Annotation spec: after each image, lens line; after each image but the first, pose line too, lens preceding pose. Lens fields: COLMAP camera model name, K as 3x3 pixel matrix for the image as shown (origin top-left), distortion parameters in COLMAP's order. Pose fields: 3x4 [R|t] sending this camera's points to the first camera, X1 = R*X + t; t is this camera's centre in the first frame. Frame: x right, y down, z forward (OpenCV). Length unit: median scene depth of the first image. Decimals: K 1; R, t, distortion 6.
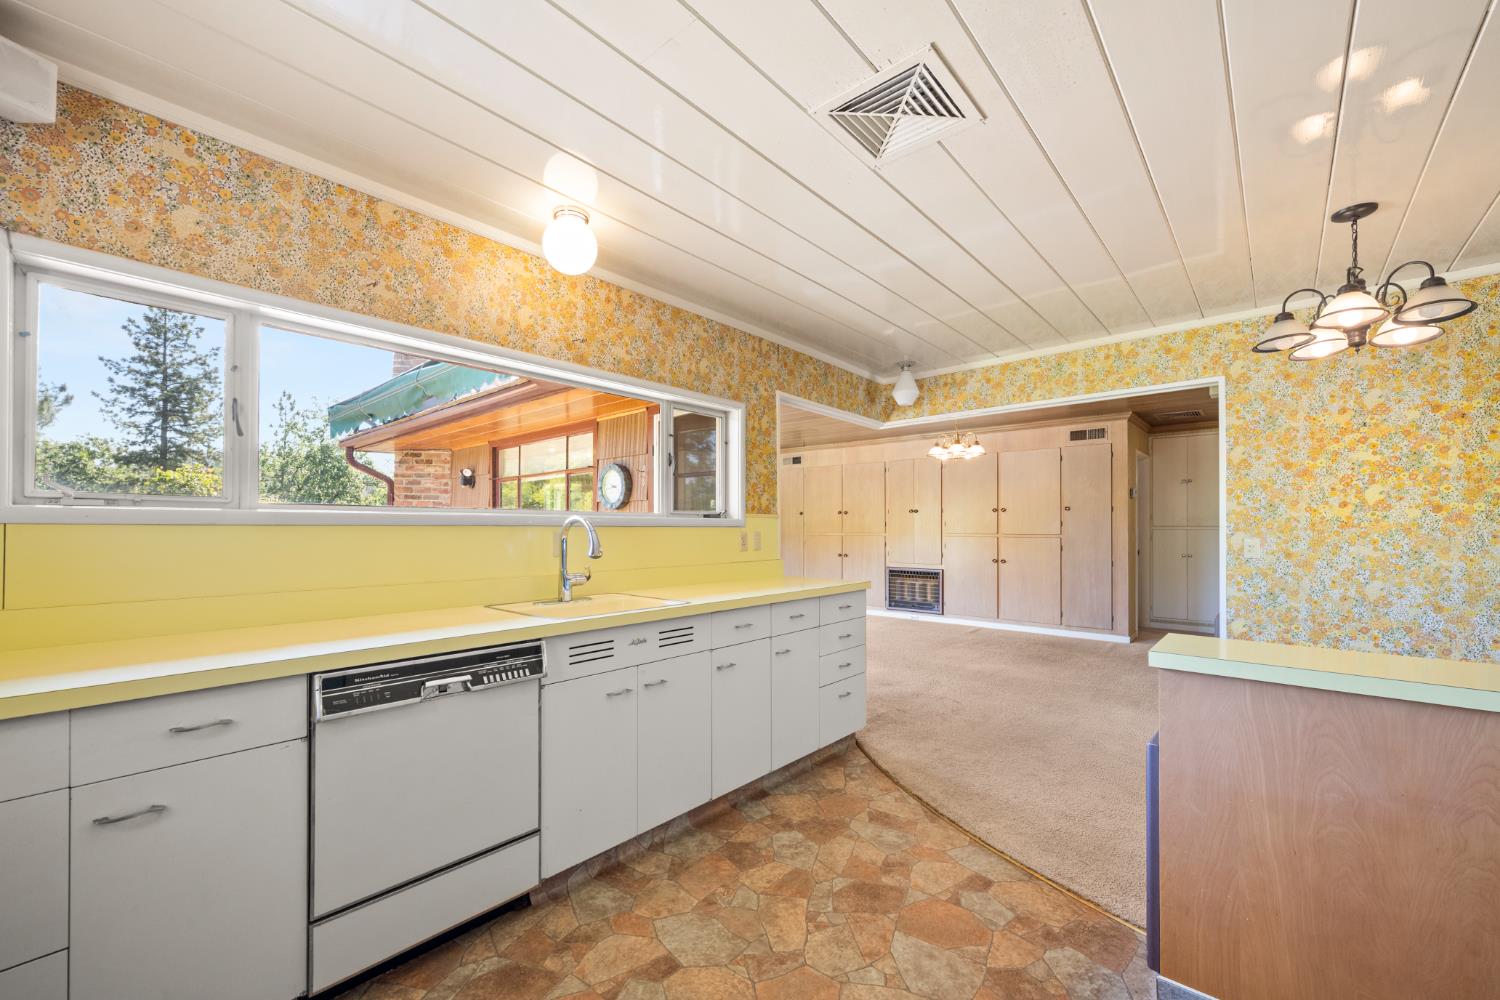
lens RADIAL K [[599.4, 0, 745.9], [0, 599.4, 510.9], [0, 0, 1]] dist [-0.000422, -0.000073]
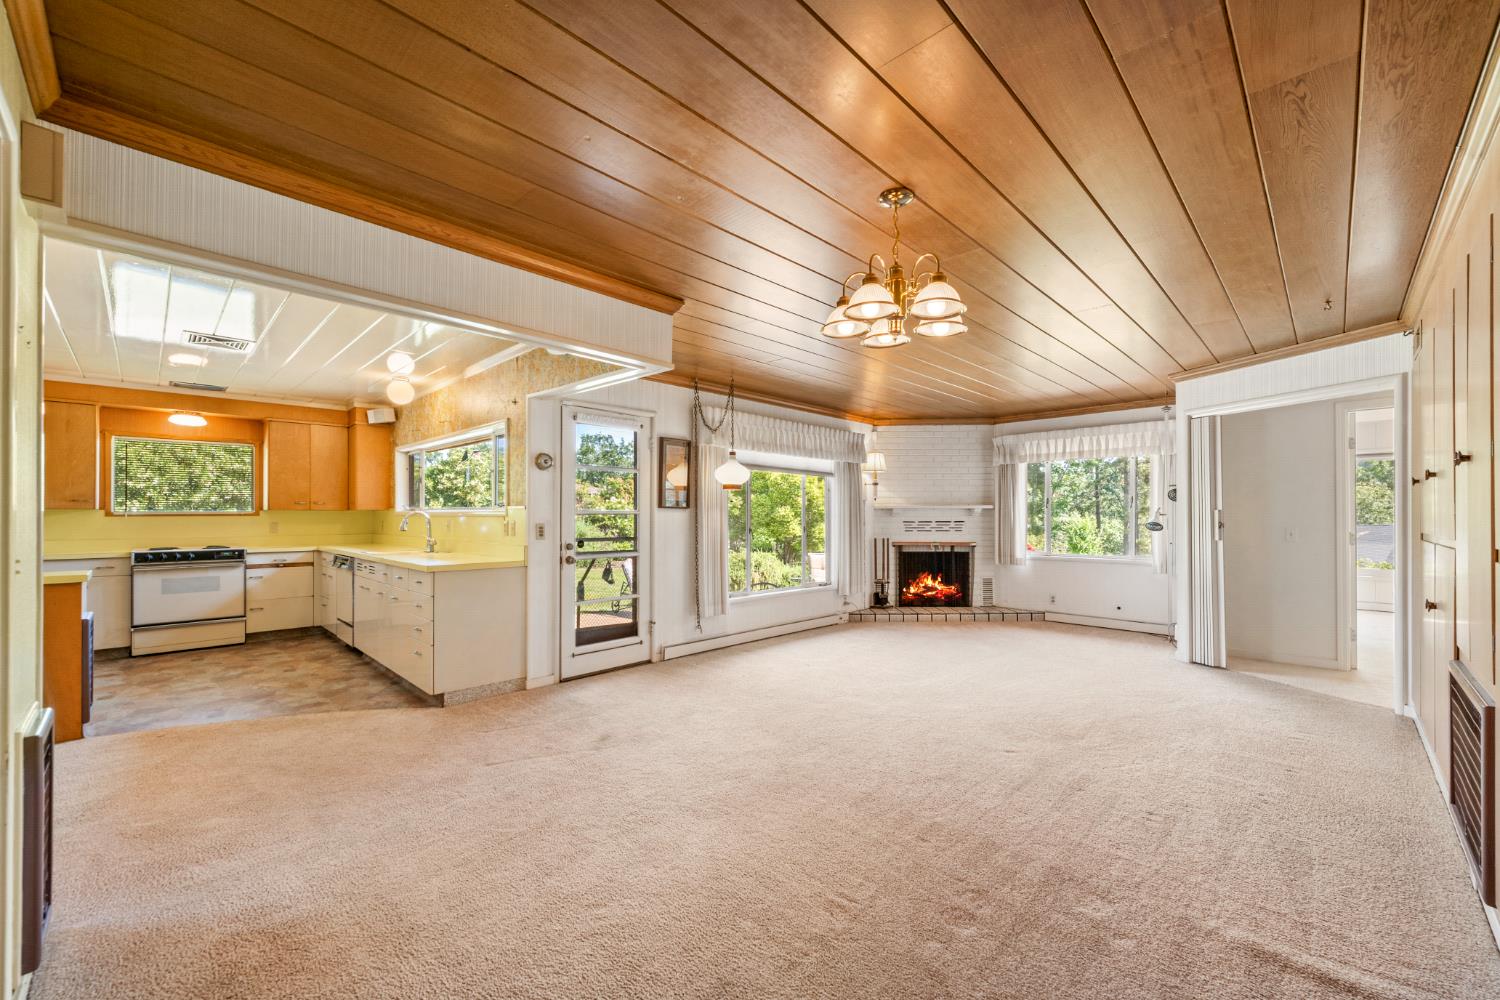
lens RADIAL K [[599.4, 0, 745.9], [0, 599.4, 510.9], [0, 0, 1]] dist [-0.000422, -0.000073]
pose [[-0.051576, -0.008791, -0.998630, 0.700286], [0.024254, 0.999655, -0.010052, 0.022428], [0.998375, -0.024739, -0.051345, 0.896711]]
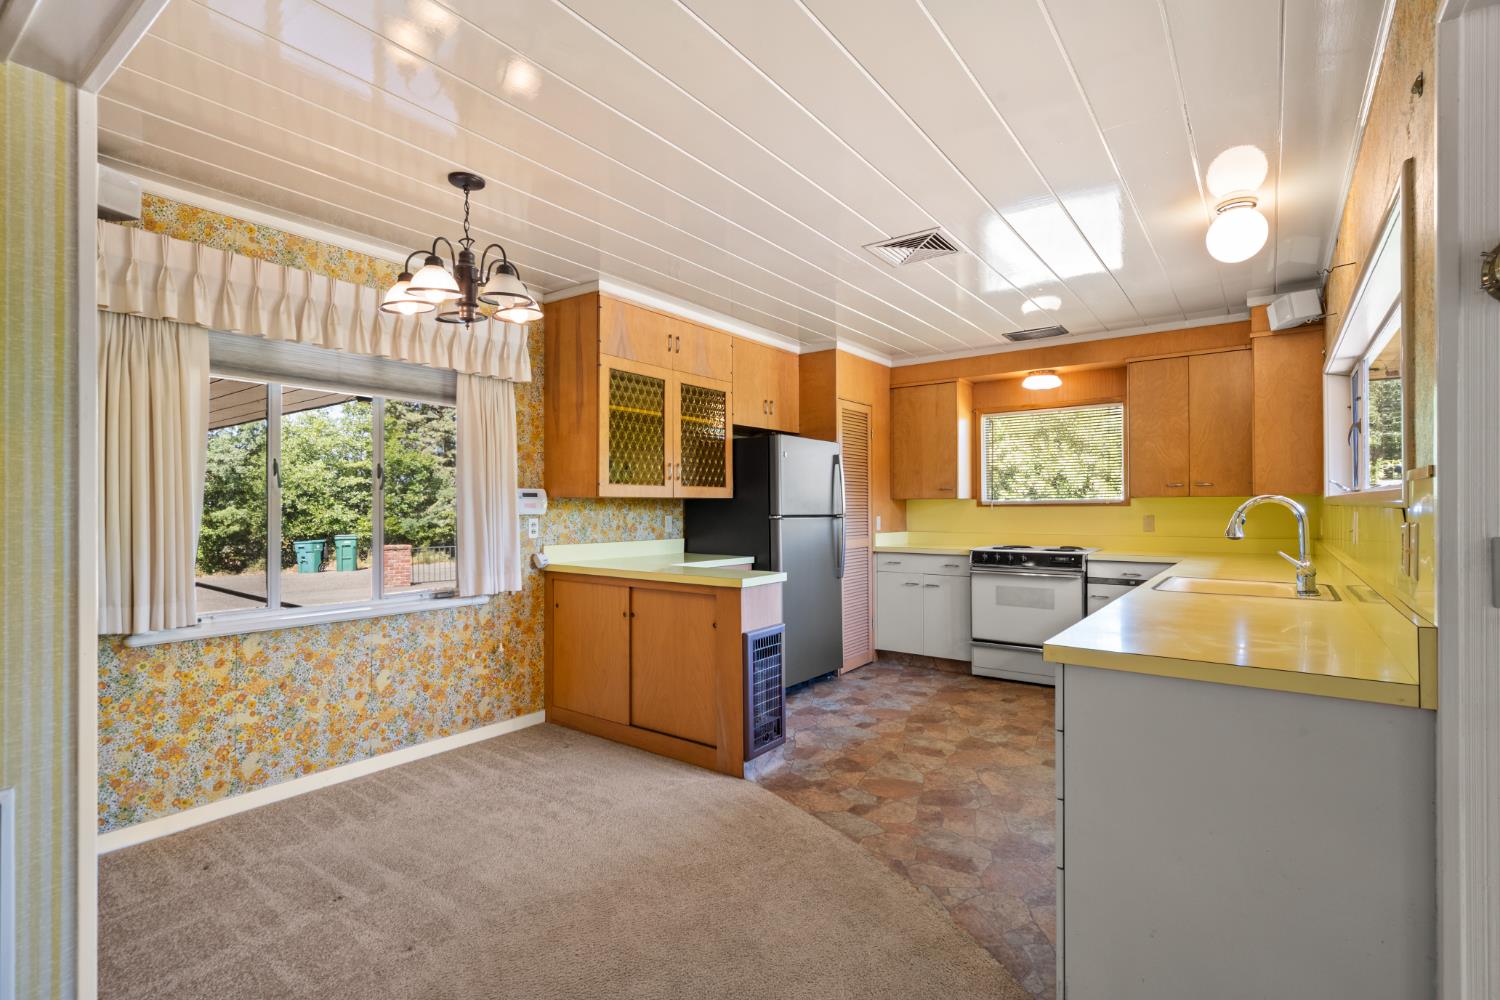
lens RADIAL K [[707.4, 0, 745.3], [0, 707.4, 503.9], [0, 0, 1]] dist [-0.001938, -0.000013]
pose [[-0.995775, 0.000444, -0.091822, 0.247092], [0.002856, 0.999654, -0.026139, 0.018573], [0.091779, -0.026291, -0.995432, 0.793777]]
